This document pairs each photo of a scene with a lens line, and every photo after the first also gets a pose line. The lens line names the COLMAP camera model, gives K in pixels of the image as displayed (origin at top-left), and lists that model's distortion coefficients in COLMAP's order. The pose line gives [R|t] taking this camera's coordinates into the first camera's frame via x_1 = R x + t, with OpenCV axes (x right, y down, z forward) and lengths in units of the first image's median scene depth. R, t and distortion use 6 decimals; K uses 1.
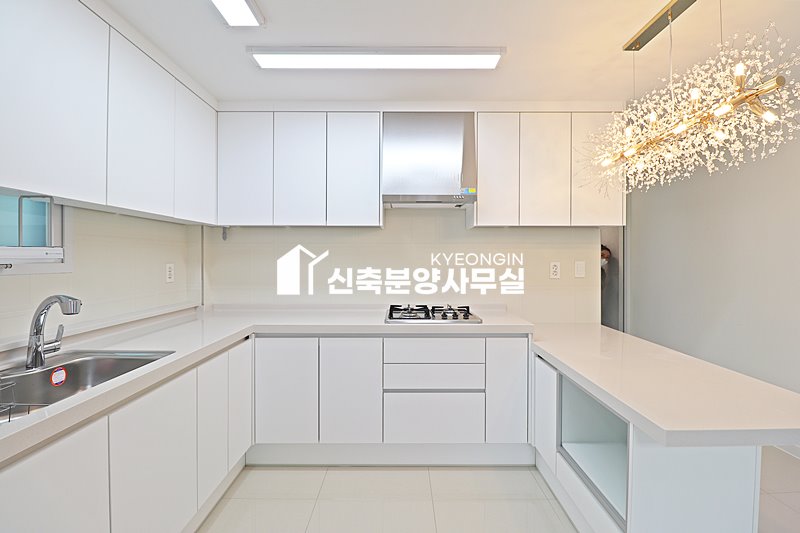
lens RADIAL K [[374.4, 0, 401.8], [0, 374.4, 257.5], [0, 0, 1]] dist [0.003491, -0.016508]
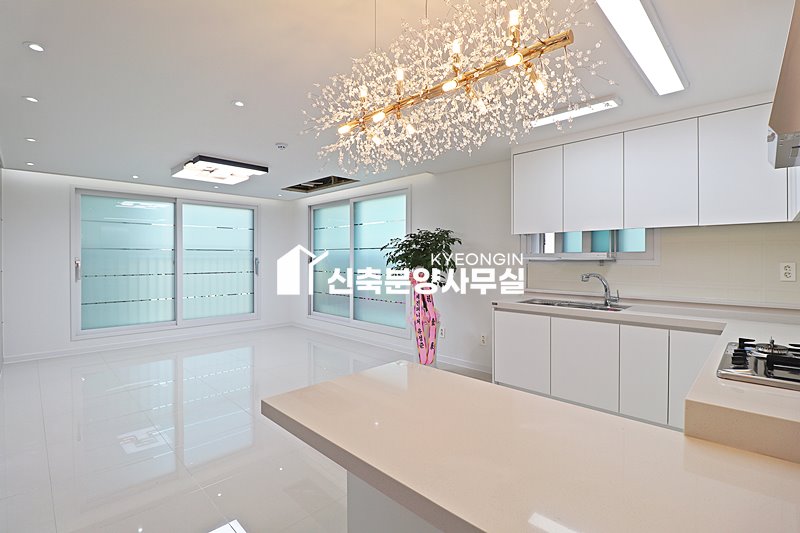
lens RADIAL K [[374.4, 0, 401.8], [0, 374.4, 257.5], [0, 0, 1]] dist [0.003491, -0.016508]
pose [[-0.704322, -0.000753, -0.709880, 0.898178], [0.002232, 0.999992, -0.003275, 0.003390], [0.709877, -0.003891, -0.704315, 1.039712]]
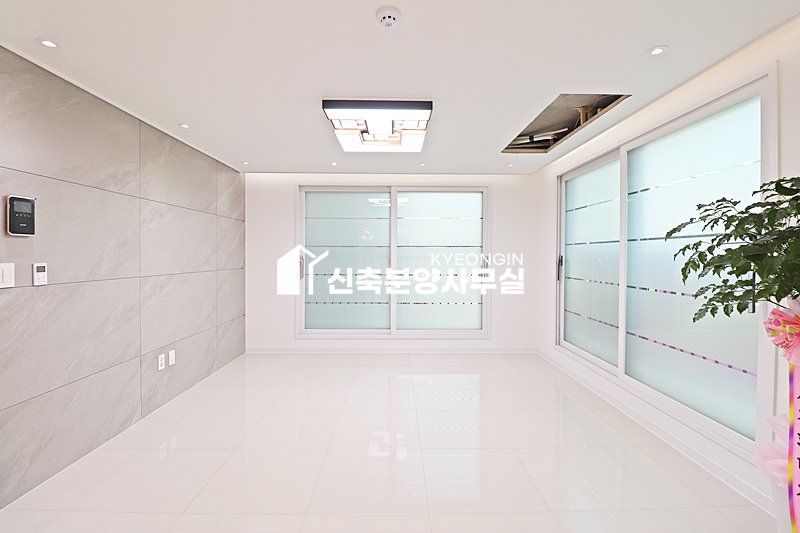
lens RADIAL K [[370.2, 0, 400.9], [0, 370.2, 259.4], [0, 0, 1]] dist [0.000856, -0.013458]
pose [[-0.999951, -0.003777, -0.009174, 0.140013], [-0.003845, 0.999965, 0.007395, -0.002765], [0.009146, 0.007430, -0.999931, 0.325135]]
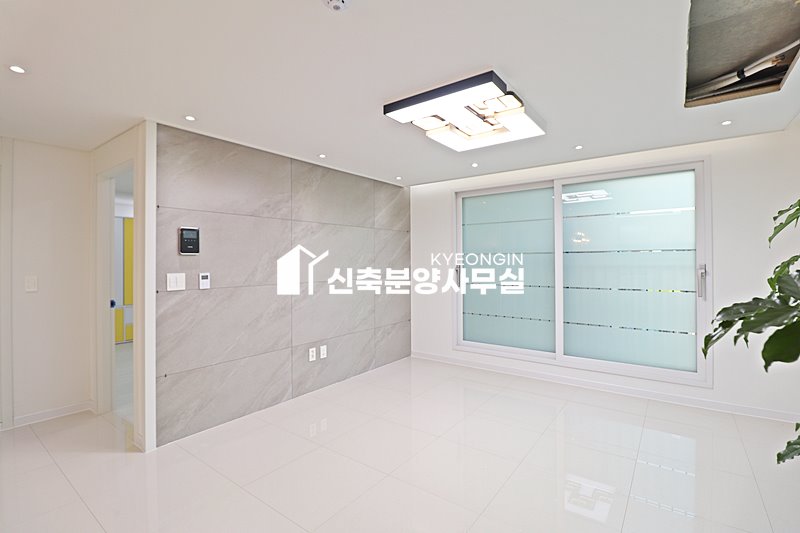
lens RADIAL K [[370.2, 0, 400.9], [0, 370.2, 259.4], [0, 0, 1]] dist [0.000856, -0.013458]
pose [[-0.801101, 0.007490, 0.598482, -0.289616], [0.003923, 0.999966, -0.007263, -0.018962], [-0.598516, -0.003471, -0.801103, 0.045010]]
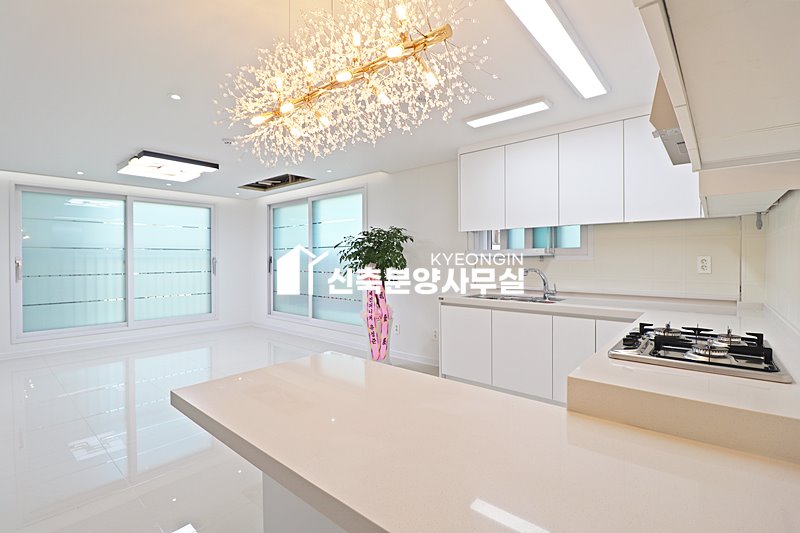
lens RADIAL K [[370.2, 0, 400.9], [0, 370.2, 259.4], [0, 0, 1]] dist [0.000856, -0.013458]
pose [[-0.652623, 0.003559, -0.757674, 0.837971], [0.006530, 0.999978, -0.000927, 0.022682], [0.757654, -0.005553, -0.652632, 1.115904]]
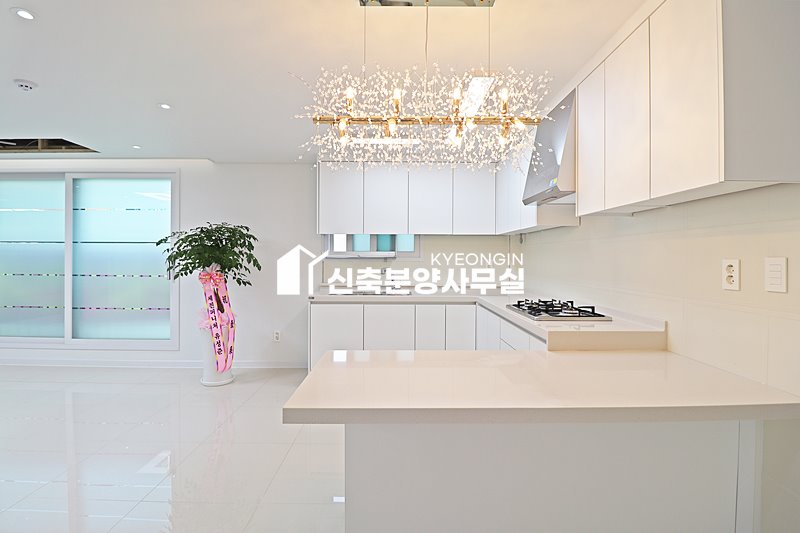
lens RADIAL K [[370.2, 0, 400.9], [0, 370.2, 259.4], [0, 0, 1]] dist [0.000856, -0.013458]
pose [[0.005308, 0.003062, -0.999981, 1.154066], [-0.000923, 0.999995, 0.003057, 0.014095], [0.999985, 0.000907, 0.005311, 0.635865]]
